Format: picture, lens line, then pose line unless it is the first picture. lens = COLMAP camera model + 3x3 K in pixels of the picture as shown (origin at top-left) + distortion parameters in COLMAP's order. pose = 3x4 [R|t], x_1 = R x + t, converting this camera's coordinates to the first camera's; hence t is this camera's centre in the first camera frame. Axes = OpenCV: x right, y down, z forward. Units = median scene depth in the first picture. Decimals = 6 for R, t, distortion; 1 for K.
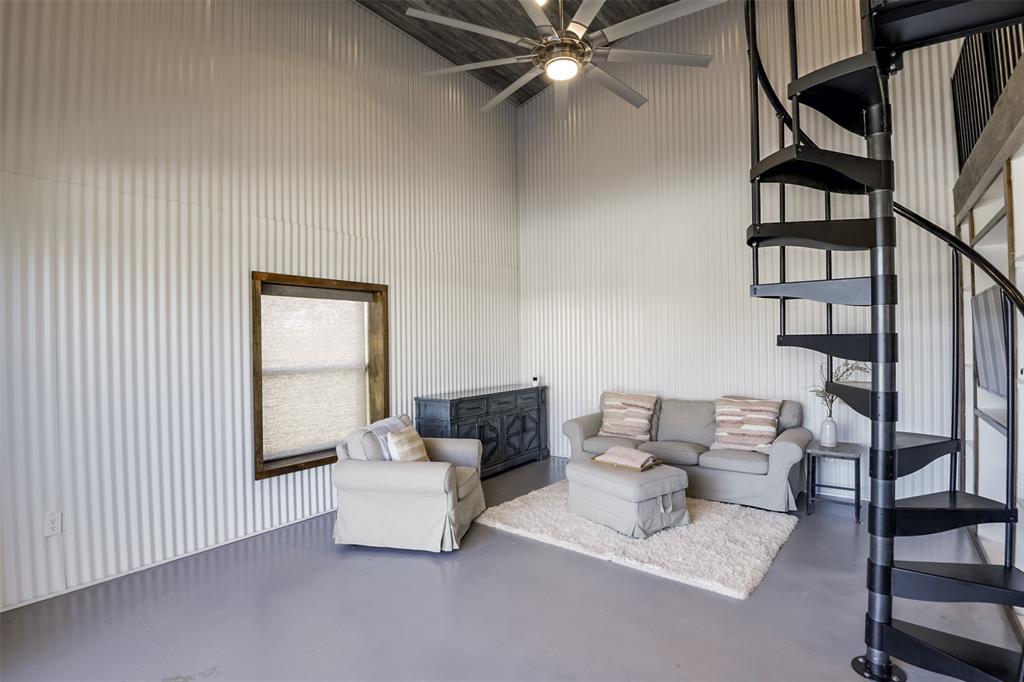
lens RADIAL K [[507.5, 0, 530.2], [0, 507.5, 339.6], [0, 0, 1]] dist [0.018232, -0.018765]
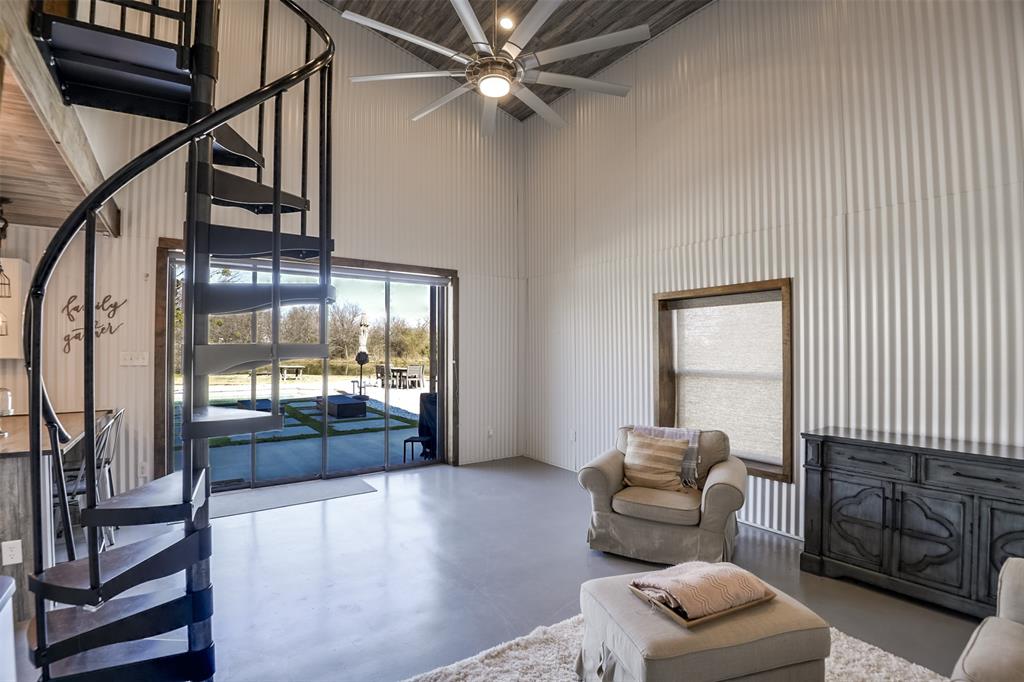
lens RADIAL K [[478.5, 0, 506.9], [0, 478.5, 341.1], [0, 0, 1]] dist [-0.002648, -0.024497]
pose [[-0.354265, -0.010238, -0.935089, 0.602732], [0.002786, 0.999924, -0.012003, 0.001456], [0.935141, -0.006857, -0.354210, 0.877345]]
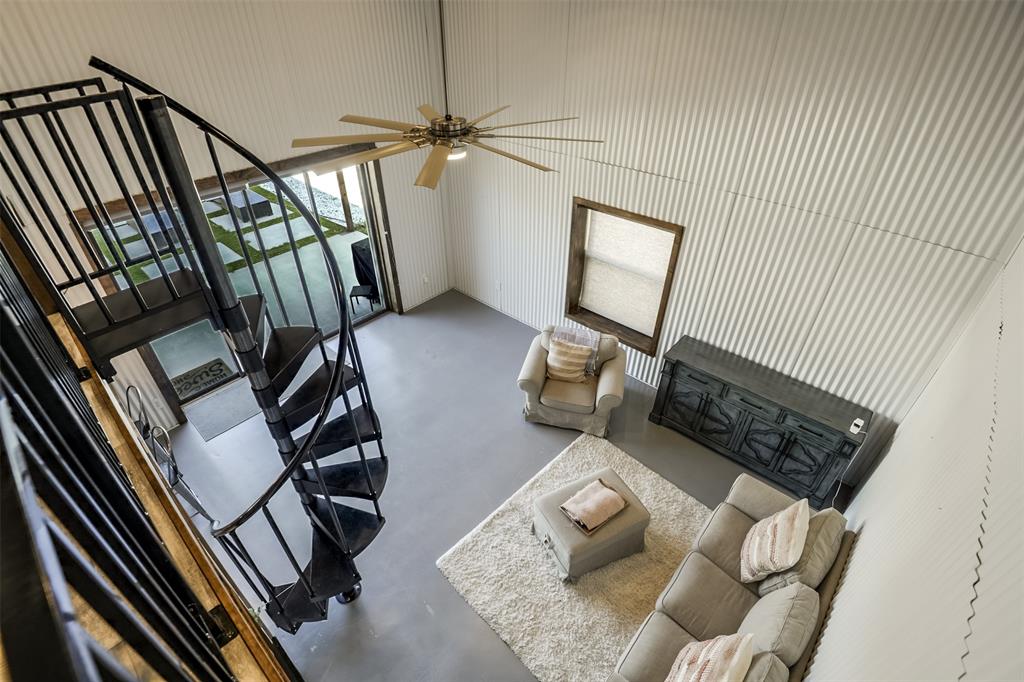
lens RADIAL K [[478.5, 0, 506.9], [0, 478.5, 341.1], [0, 0, 1]] dist [-0.002648, -0.024497]
pose [[-0.136866, 0.591769, -0.794404, 0.664934], [0.006897, 0.802501, 0.596612, -0.505262], [0.990566, 0.076176, -0.113917, 0.809256]]
